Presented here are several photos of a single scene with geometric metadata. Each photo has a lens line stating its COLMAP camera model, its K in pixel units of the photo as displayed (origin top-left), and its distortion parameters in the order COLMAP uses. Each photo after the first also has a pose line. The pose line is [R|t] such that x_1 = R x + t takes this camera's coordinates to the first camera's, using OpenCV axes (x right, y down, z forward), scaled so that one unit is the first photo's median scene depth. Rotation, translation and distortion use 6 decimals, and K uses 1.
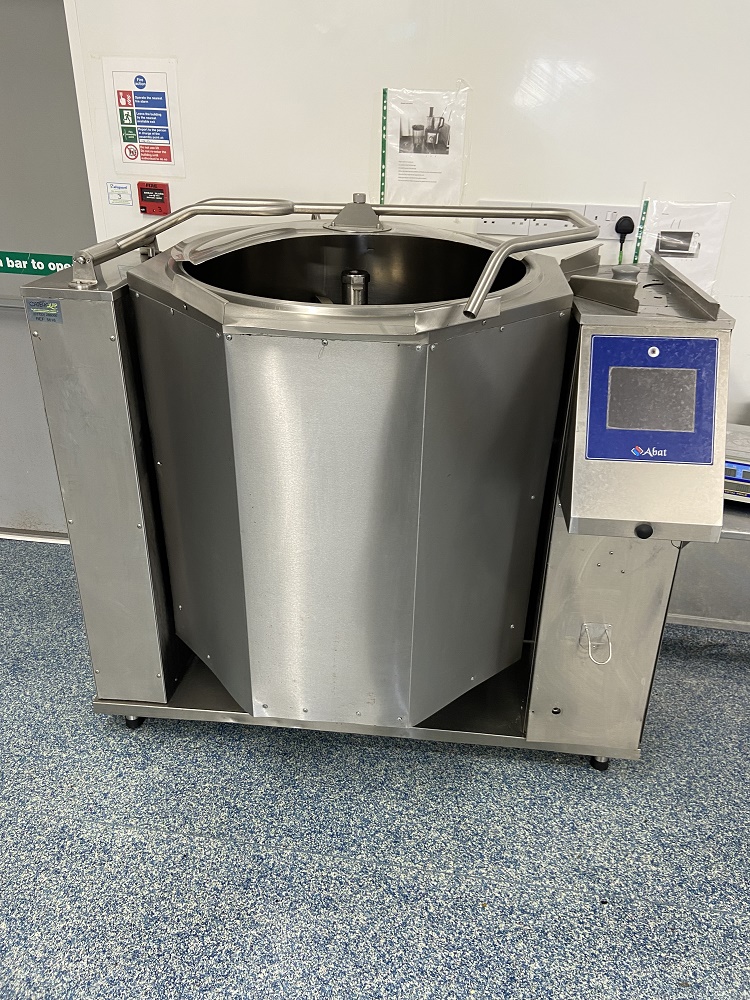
lens RADIAL K [[758.0, 0, 375.0], [0, 758.0, 500.0], [0, 0, 1]] dist [0.161392, -0.231874]
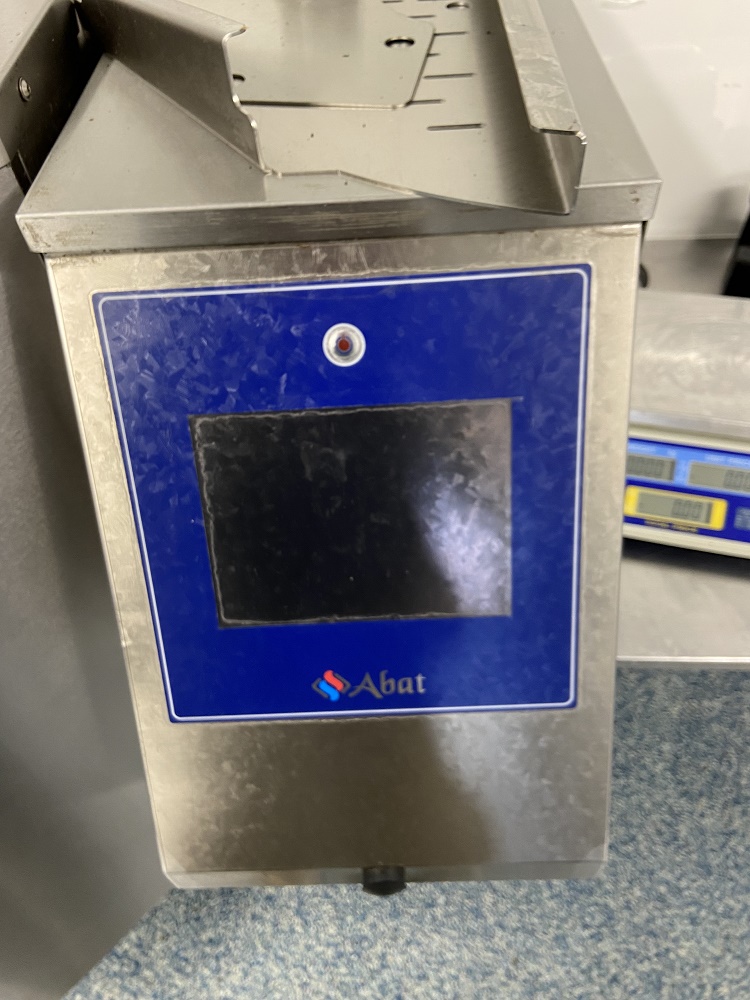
lens RADIAL K [[758.0, 0, 375.0], [0, 758.0, 500.0], [0, 0, 1]] dist [0.161392, -0.231874]
pose [[0.991860, -0.126981, 0.009439, 0.274127], [0.113024, 0.912132, 0.394006, -0.183584], [-0.058641, -0.389732, 0.919059, 0.569703]]
